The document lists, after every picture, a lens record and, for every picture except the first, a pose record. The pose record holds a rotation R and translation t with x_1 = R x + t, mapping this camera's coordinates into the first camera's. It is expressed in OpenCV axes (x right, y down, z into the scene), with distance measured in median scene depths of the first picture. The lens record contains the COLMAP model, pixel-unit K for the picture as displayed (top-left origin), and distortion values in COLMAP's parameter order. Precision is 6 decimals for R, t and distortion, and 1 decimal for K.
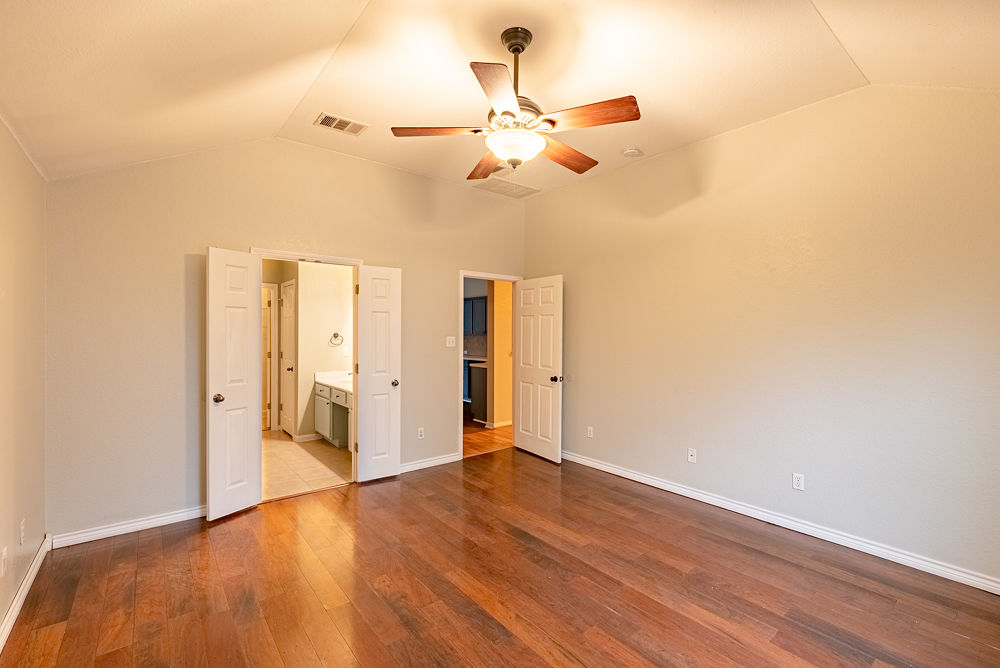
lens RADIAL K [[437.7, 0, 500.5], [0, 437.7, 334.9], [0, 0, 1]] dist [0.004257, 0.000350]
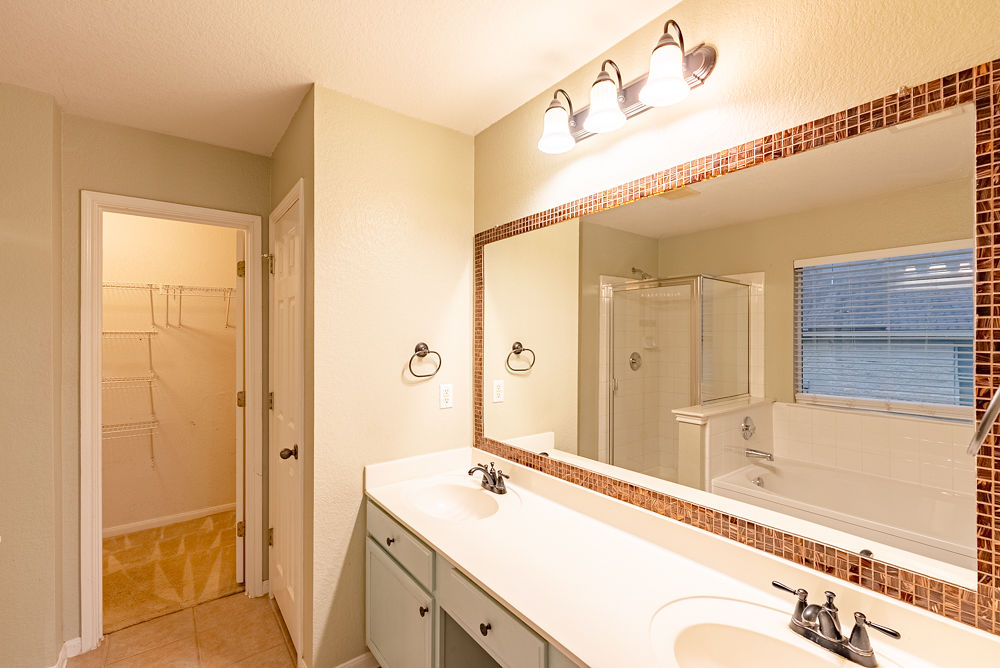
lens RADIAL K [[437.7, 0, 497.9], [0, 437.7, 333.2], [0, 0, 1]] dist [0.004257, 0.000350]
pose [[0.999384, -0.007931, -0.034173, -0.297187], [0.007554, 0.999909, -0.011157, -0.007767], [0.034258, 0.010892, 0.999354, 0.642373]]
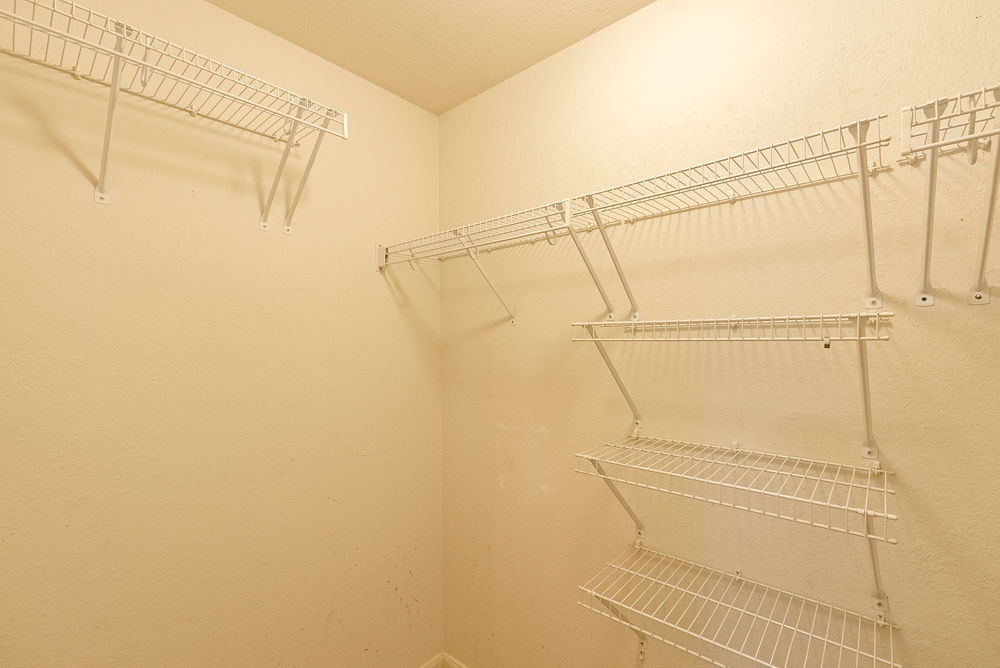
lens RADIAL K [[437.7, 0, 498.1], [0, 437.7, 333.0], [0, 0, 1]] dist [0.004257, 0.000350]
pose [[0.168491, -0.013309, -0.985613, -0.516450], [0.008317, 0.999892, -0.012080, -0.011149], [0.985668, -0.006162, 0.168584, 0.901172]]
